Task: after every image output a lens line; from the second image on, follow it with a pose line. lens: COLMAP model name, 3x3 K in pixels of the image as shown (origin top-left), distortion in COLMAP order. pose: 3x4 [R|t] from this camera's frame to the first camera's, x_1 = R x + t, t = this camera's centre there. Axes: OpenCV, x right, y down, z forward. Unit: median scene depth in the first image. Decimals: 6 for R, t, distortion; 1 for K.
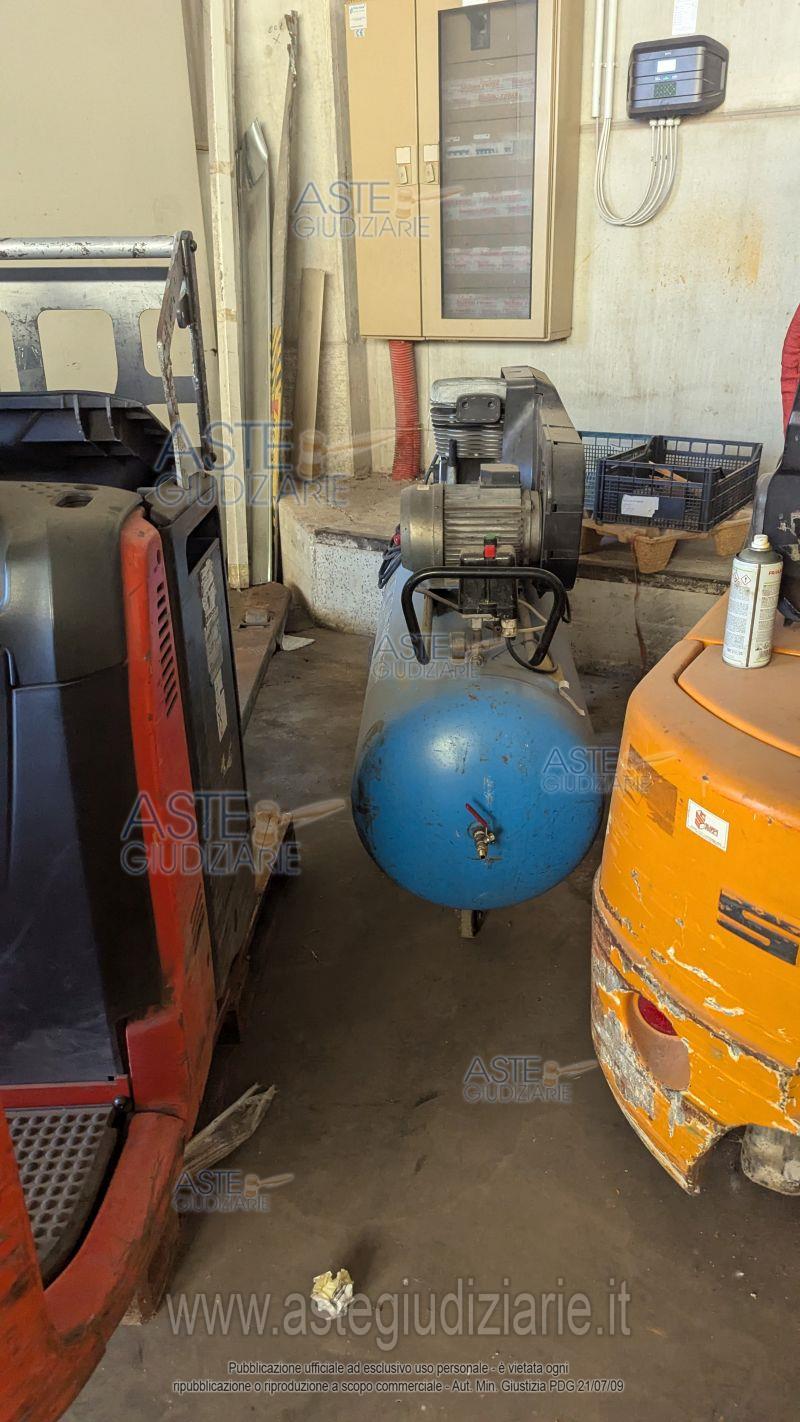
lens RADIAL K [[1035.4, 0, 406.4], [0, 1035.4, 716.7], [0, 0, 1]] dist [0.094624, -0.085065]
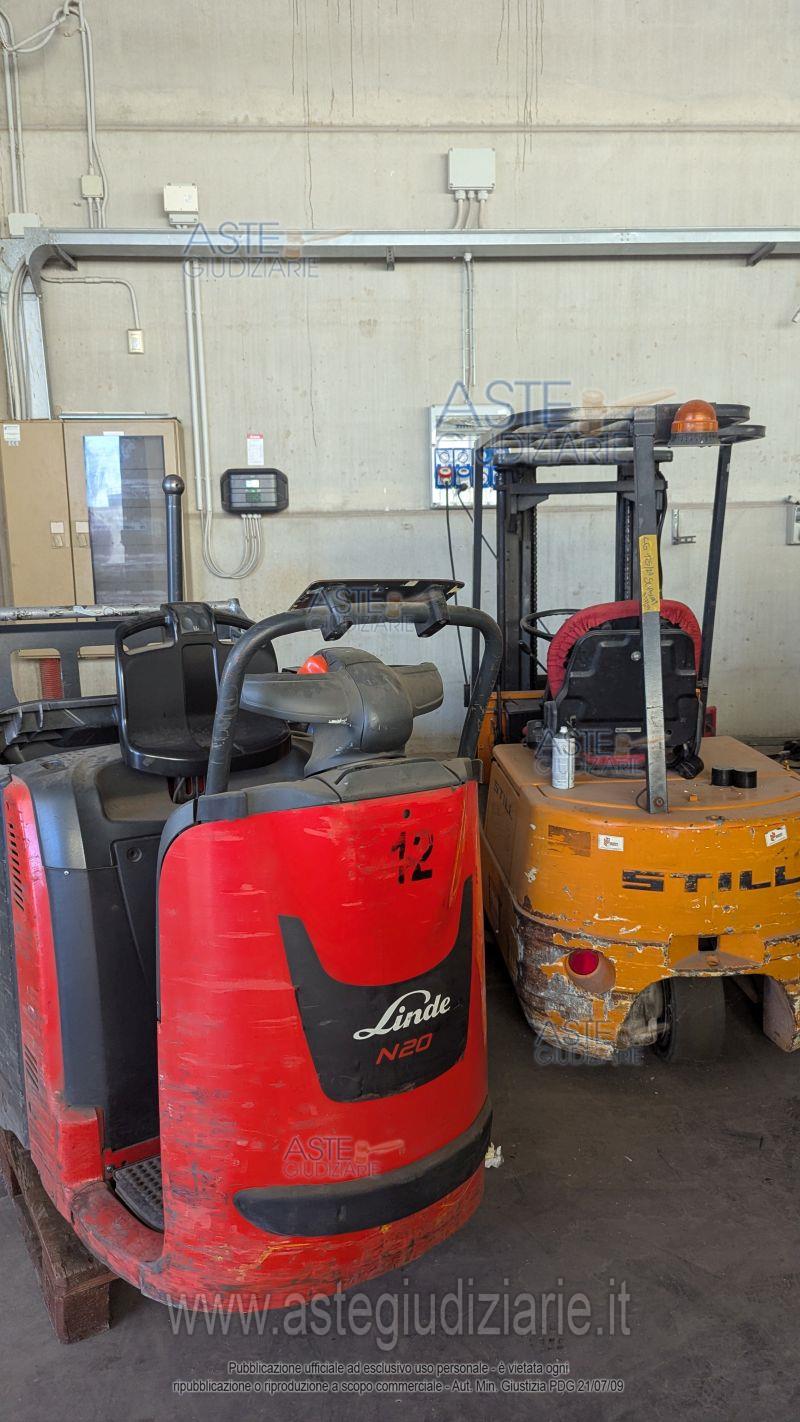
lens RADIAL K [[1035.4, 0, 406.4], [0, 1035.4, 716.7], [0, 0, 1]] dist [0.094624, -0.085065]
pose [[0.831962, -0.074024, 0.549873, -0.415179], [0.225918, 0.950378, -0.213874, 0.072405], [-0.506755, 0.302161, 0.807402, -0.214981]]
